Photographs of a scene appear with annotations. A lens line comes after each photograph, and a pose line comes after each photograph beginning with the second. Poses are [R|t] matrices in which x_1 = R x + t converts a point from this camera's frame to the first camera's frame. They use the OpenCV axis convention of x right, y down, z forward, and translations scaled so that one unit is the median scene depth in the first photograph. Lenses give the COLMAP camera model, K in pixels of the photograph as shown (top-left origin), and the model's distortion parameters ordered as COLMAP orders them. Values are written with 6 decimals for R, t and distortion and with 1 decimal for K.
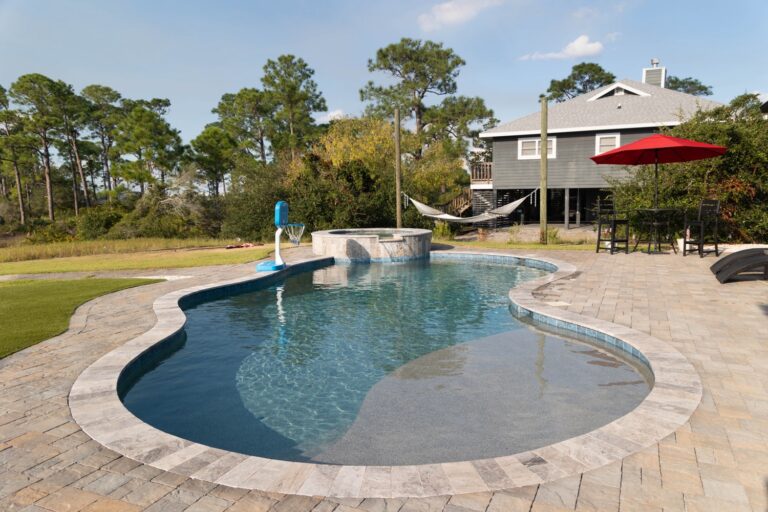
lens RADIAL K [[571.0, 0, 384.0], [0, 571.0, 256.0], [0, 0, 1]] dist [0.021757, 0.002543]
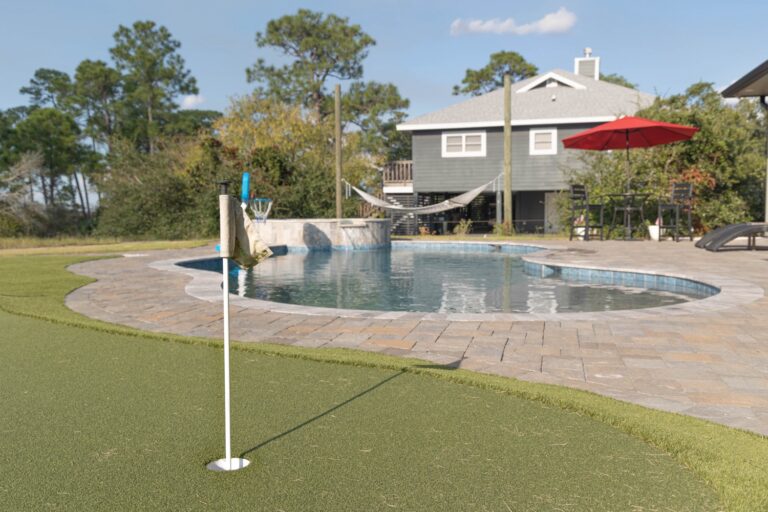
lens RADIAL K [[727.0, 0, 382.1], [0, 727.0, 244.3], [0, 0, 1]] dist [0.061009, -0.007773]
pose [[0.983021, -0.000568, 0.183491, -0.044481], [0.011530, 0.998210, -0.058680, 0.020208], [-0.183130, 0.059800, 0.981268, -0.033209]]
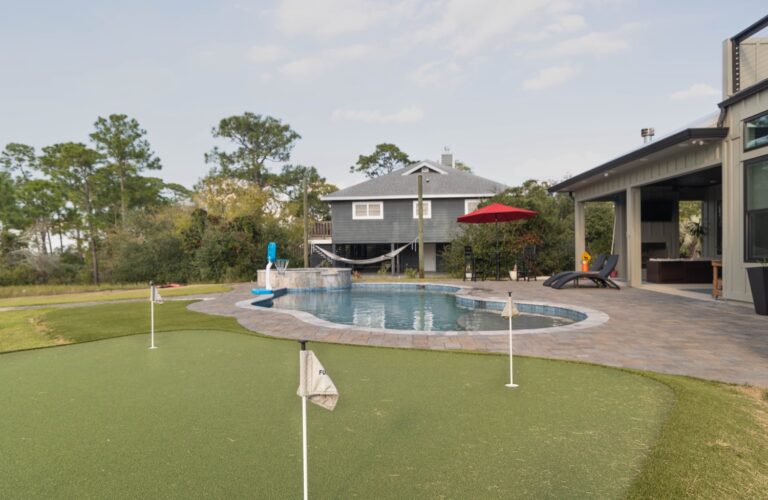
lens RADIAL K [[542.0, 0, 384.0], [0, 542.0, 250.0], [0, 0, 1]] dist [0.044672, 0.002051]
pose [[0.933848, 0.002033, 0.357663, -0.096603], [0.038004, 0.993759, -0.104878, 0.016154], [-0.355644, 0.111533, 0.927943, -0.069813]]
